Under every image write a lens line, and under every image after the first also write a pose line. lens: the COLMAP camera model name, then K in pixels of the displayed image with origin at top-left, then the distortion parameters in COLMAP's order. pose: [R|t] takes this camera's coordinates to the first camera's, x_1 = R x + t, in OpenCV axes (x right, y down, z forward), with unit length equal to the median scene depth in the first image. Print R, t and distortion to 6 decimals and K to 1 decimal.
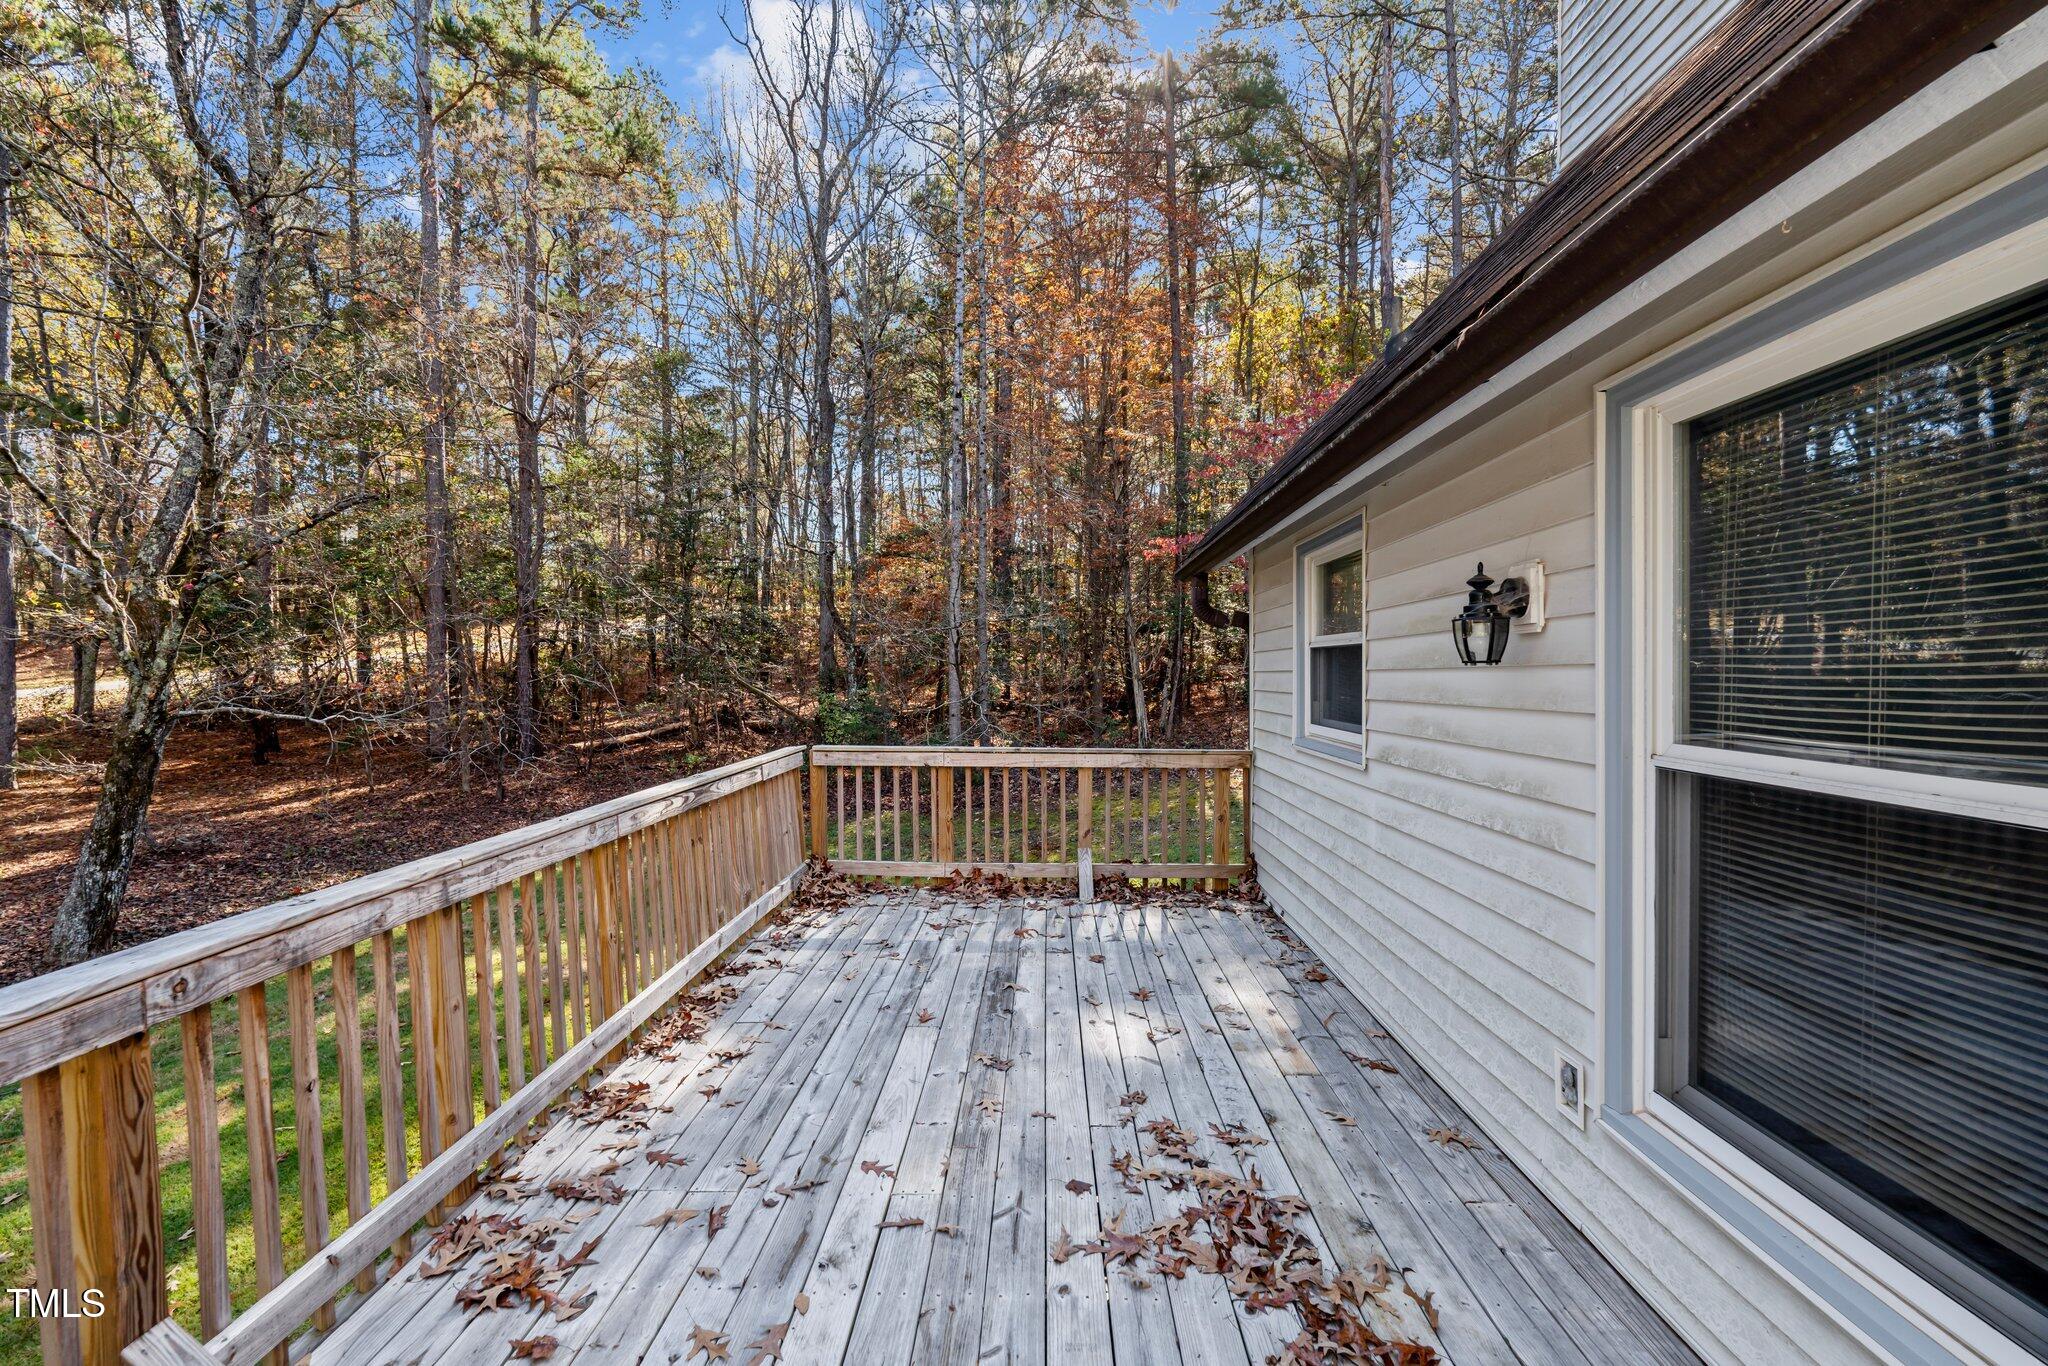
lens RADIAL K [[934.8, 0, 1023.0], [0, 934.8, 689.2], [0, 0, 1]] dist [-0.007938, 0.000726]
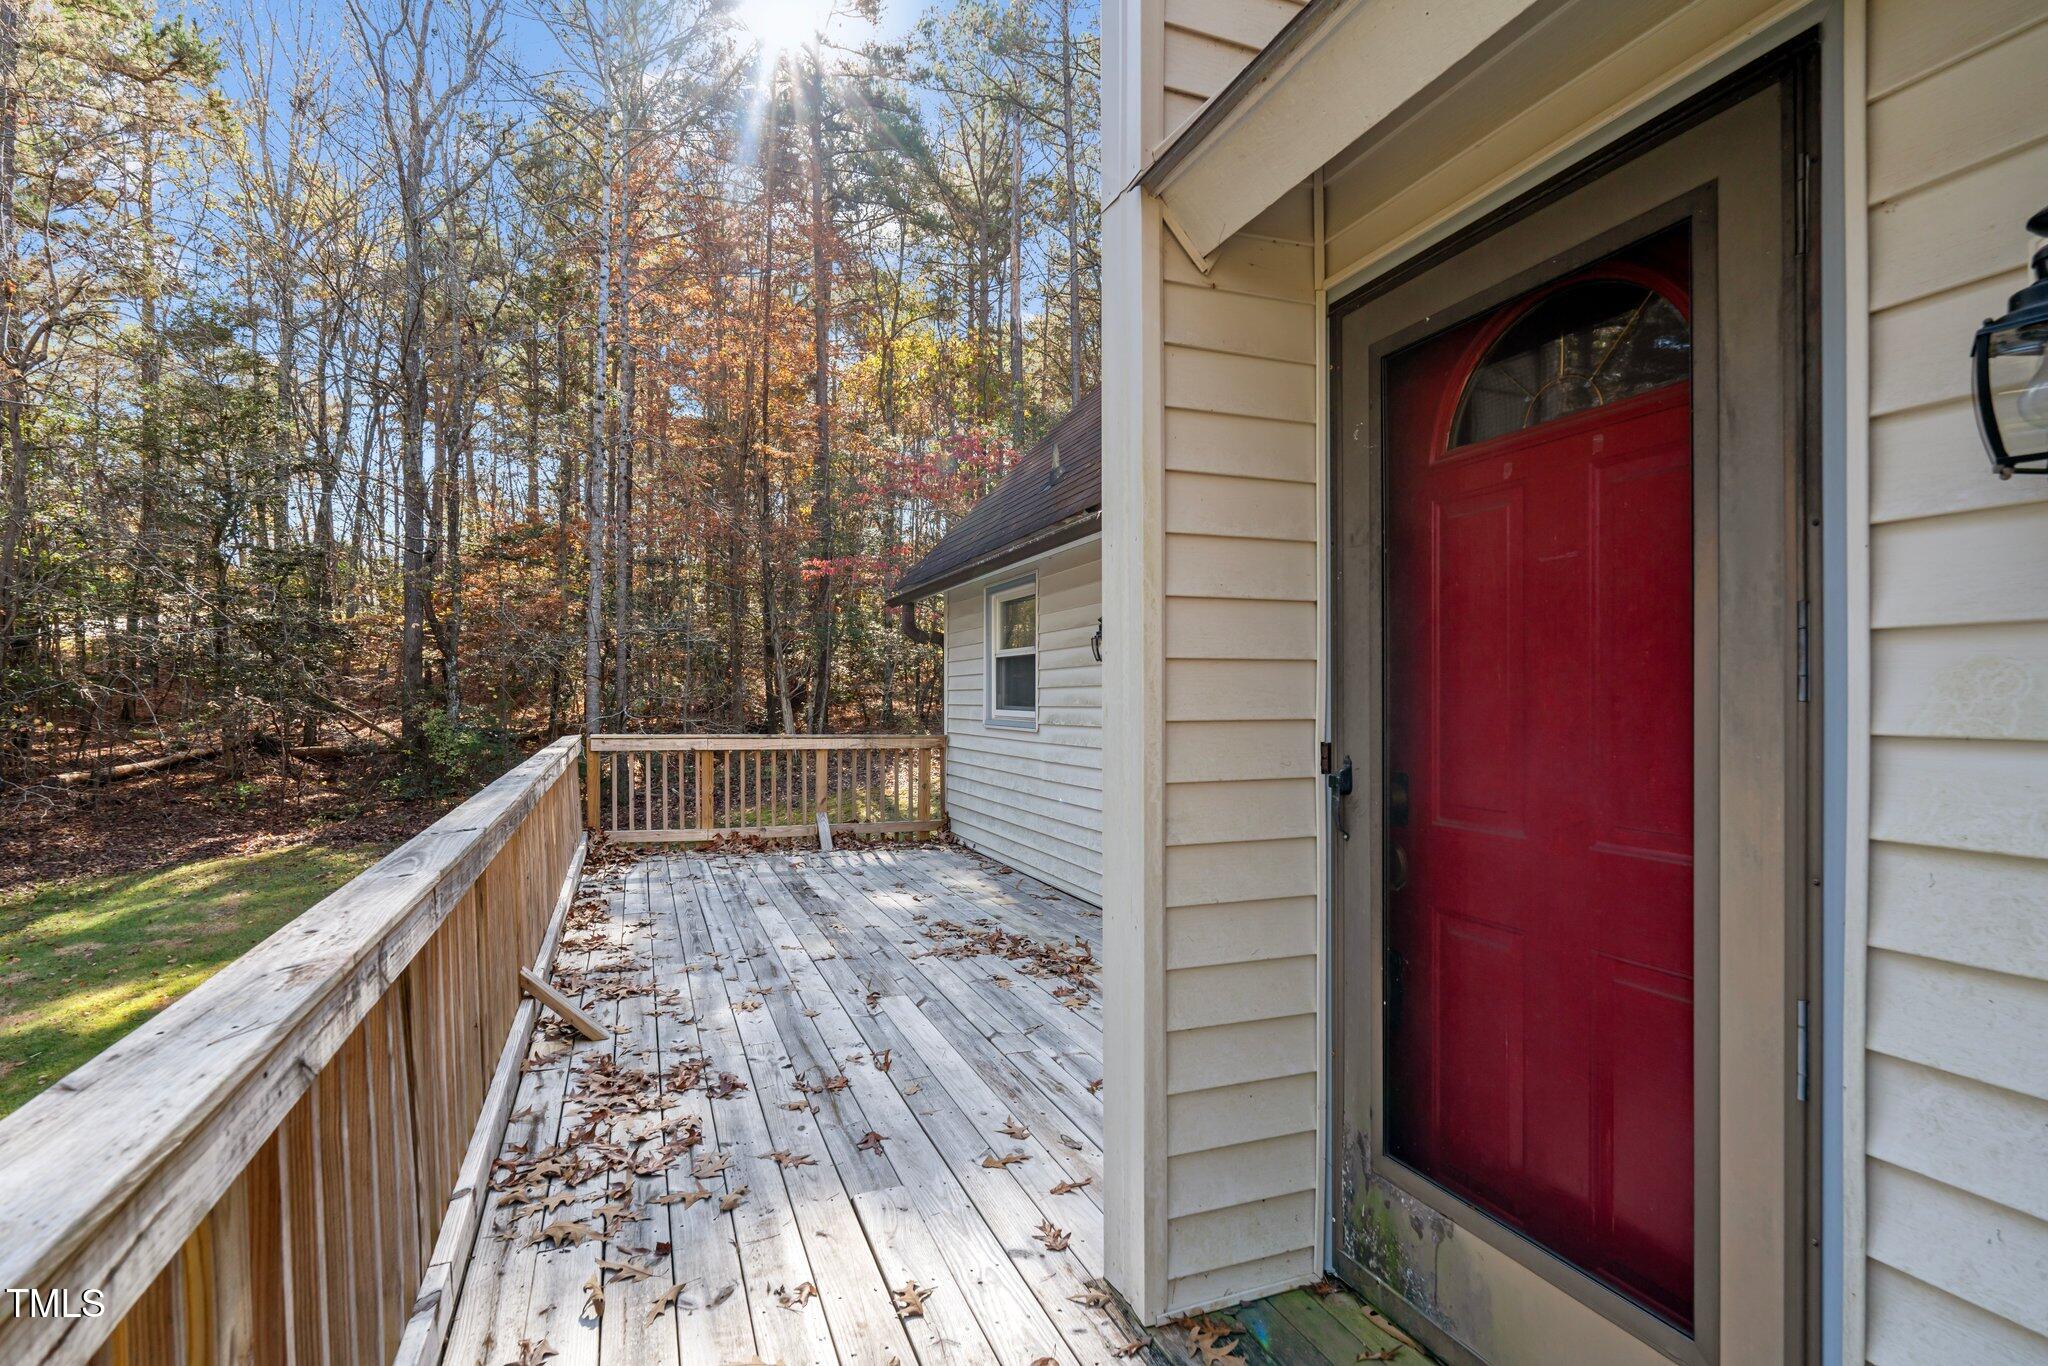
lens RADIAL K [[1023.2, 0, 1024.8], [0, 1023.2, 688.0], [0, 0, 1]] dist [0.001548, 0.000284]
pose [[0.924652, 0.008975, 0.380707, -0.210277], [0.001596, 0.999622, -0.027441, 0.038125], [-0.380810, 0.025981, 0.924288, -0.402503]]
